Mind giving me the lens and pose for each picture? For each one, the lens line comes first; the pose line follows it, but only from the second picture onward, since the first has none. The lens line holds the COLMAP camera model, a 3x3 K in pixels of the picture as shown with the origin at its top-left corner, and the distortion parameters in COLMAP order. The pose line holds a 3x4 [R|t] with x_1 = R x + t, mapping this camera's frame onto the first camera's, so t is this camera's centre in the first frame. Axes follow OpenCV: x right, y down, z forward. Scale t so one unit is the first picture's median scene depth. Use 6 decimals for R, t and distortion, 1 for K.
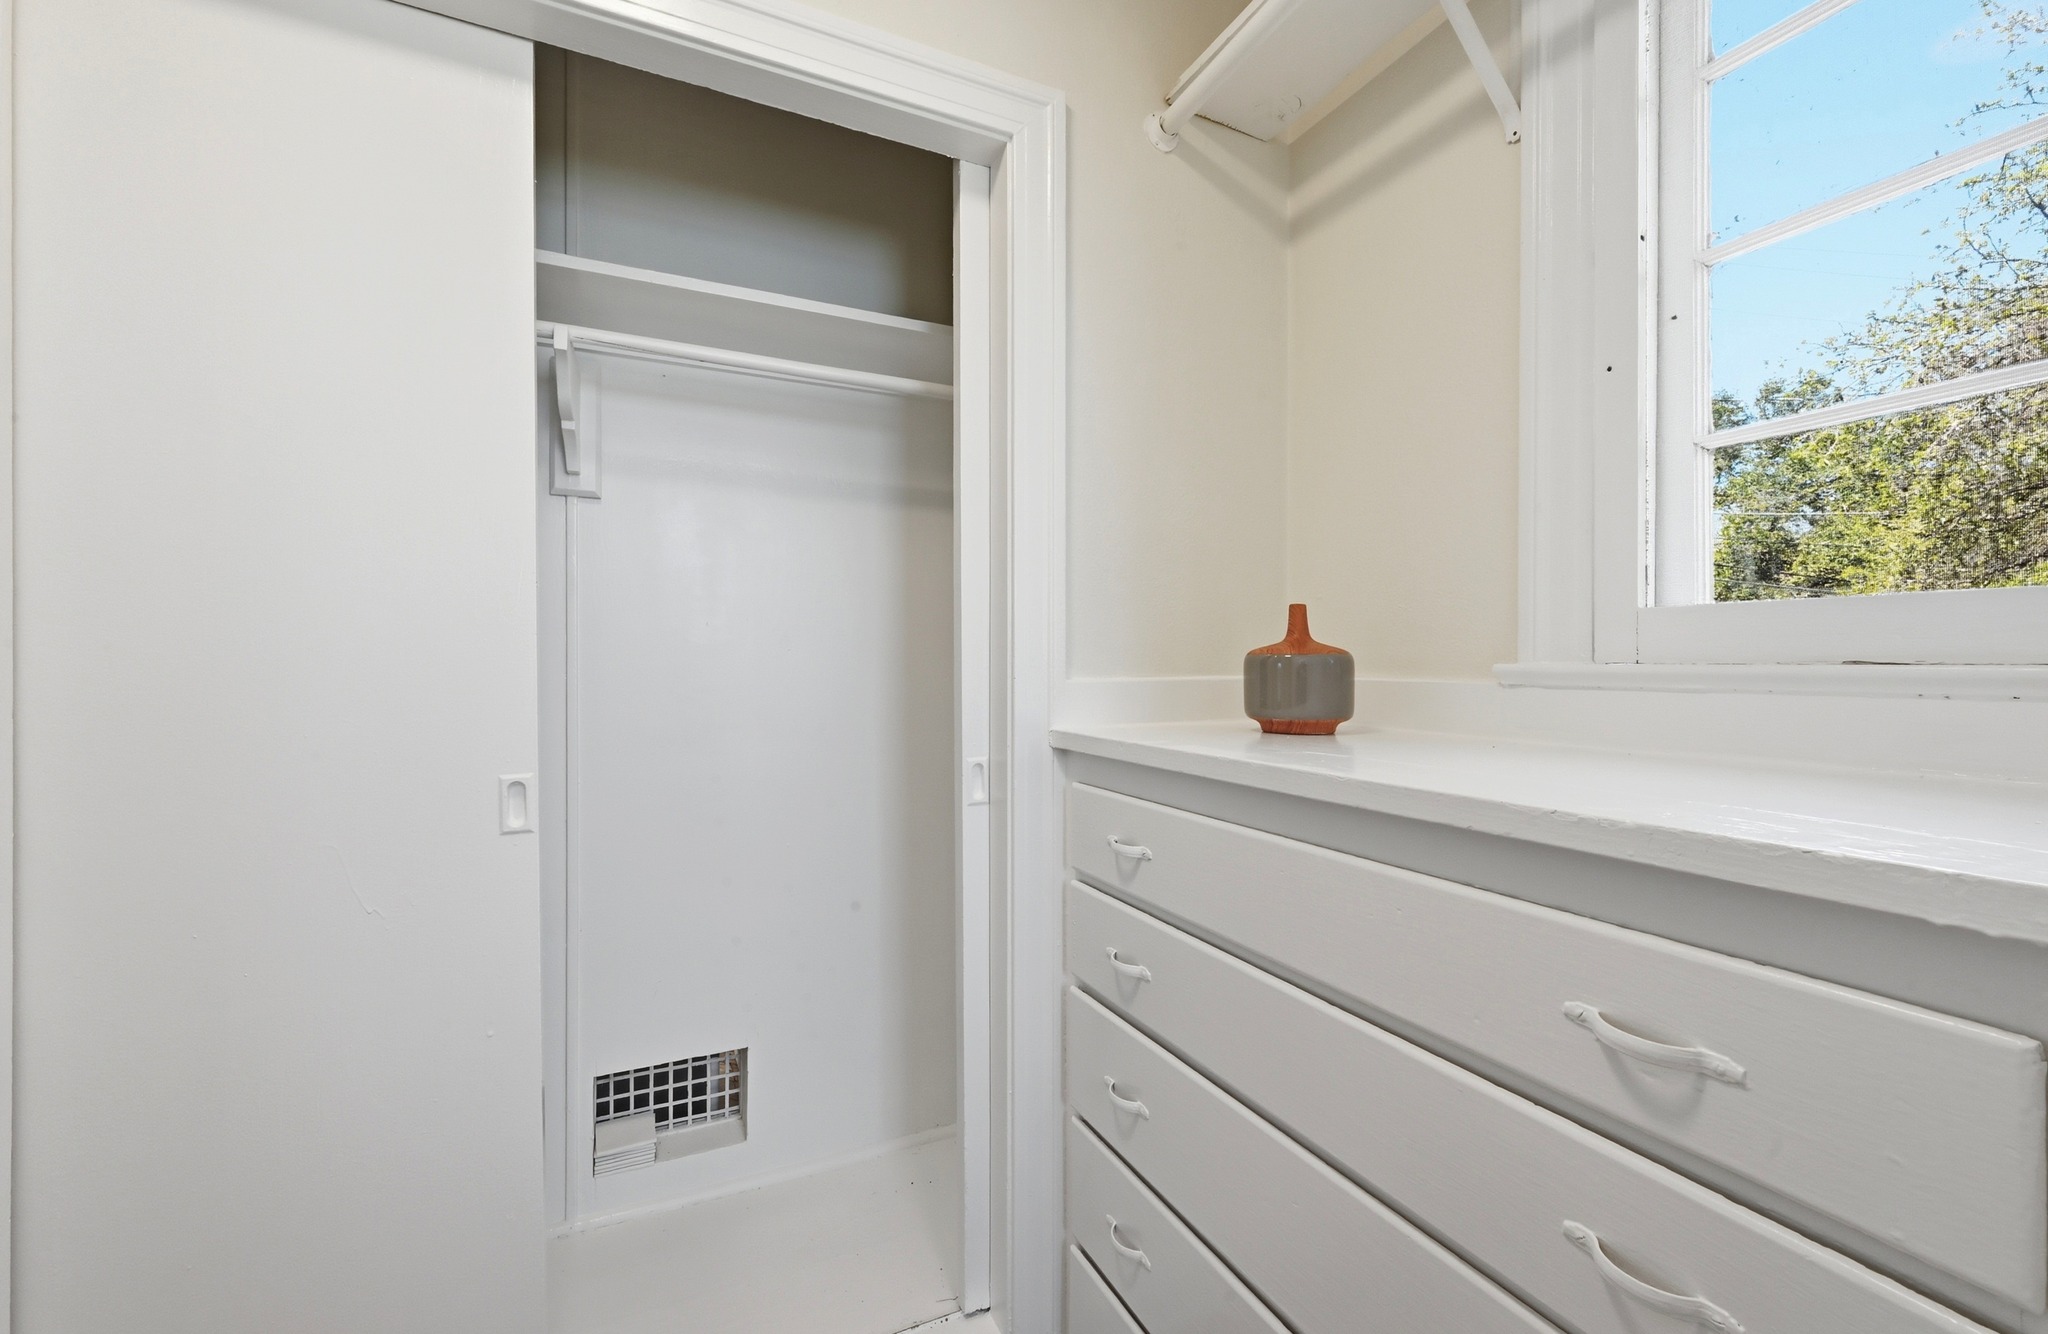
lens RADIAL K [[832.1, 0, 1022.5], [0, 832.1, 660.7], [0, 0, 1]] dist [0.005857, -0.000430]
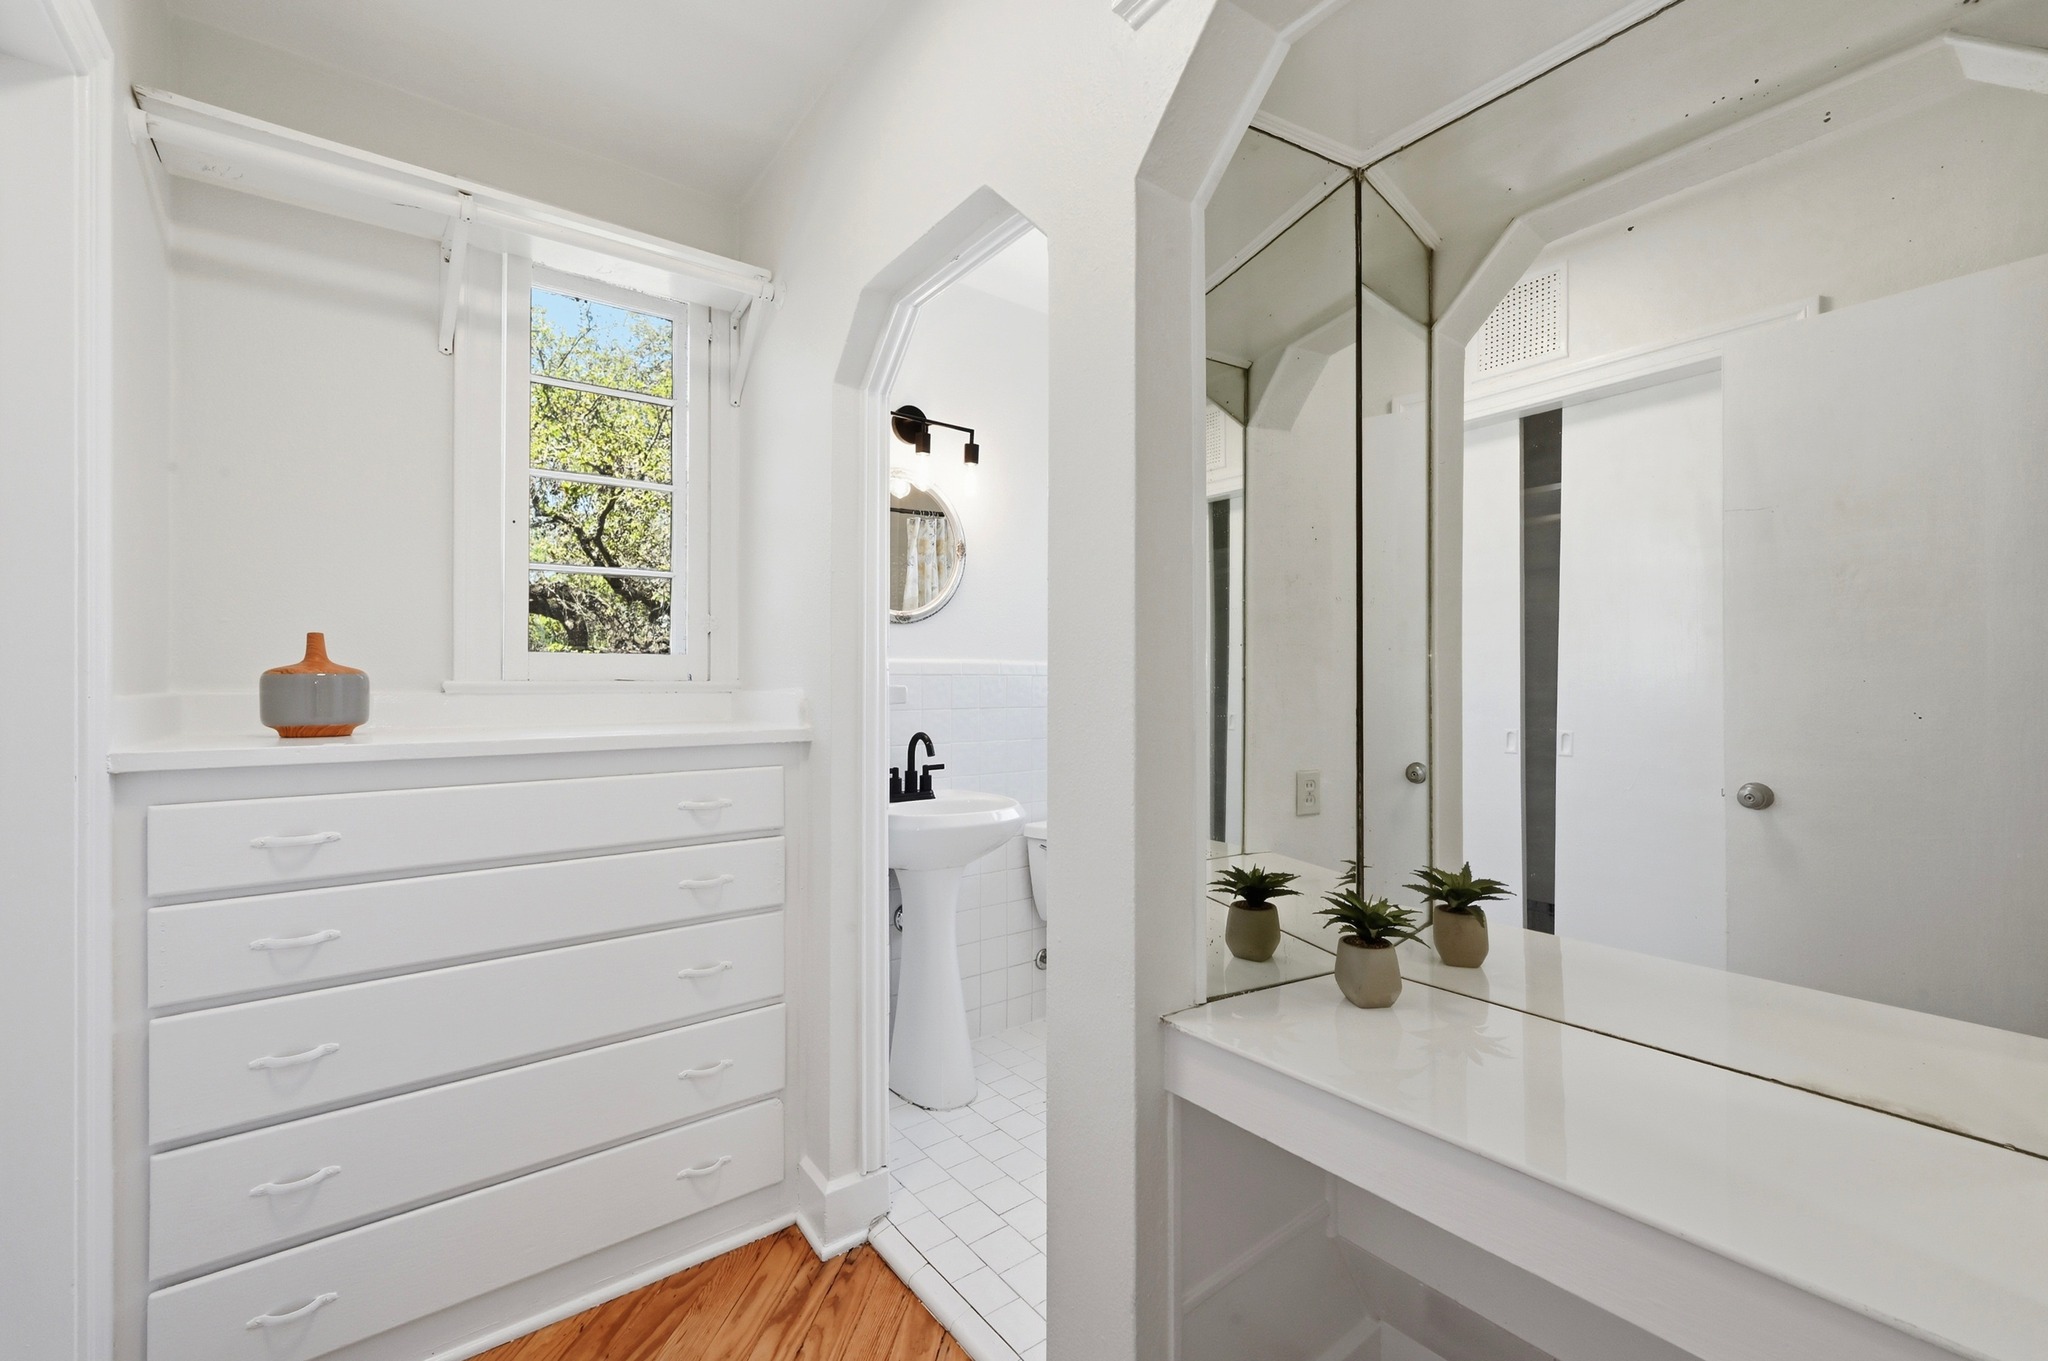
lens RADIAL K [[829.6, 0, 1018.0], [0, 829.6, 684.6], [0, 0, 1]] dist [-0.000019, 0.000000]
pose [[-0.227196, -0.002778, 0.973845, -1.106766], [-0.006872, 0.999976, 0.001250, 0.000898], [-0.973825, -0.006408, -0.227210, 0.257678]]
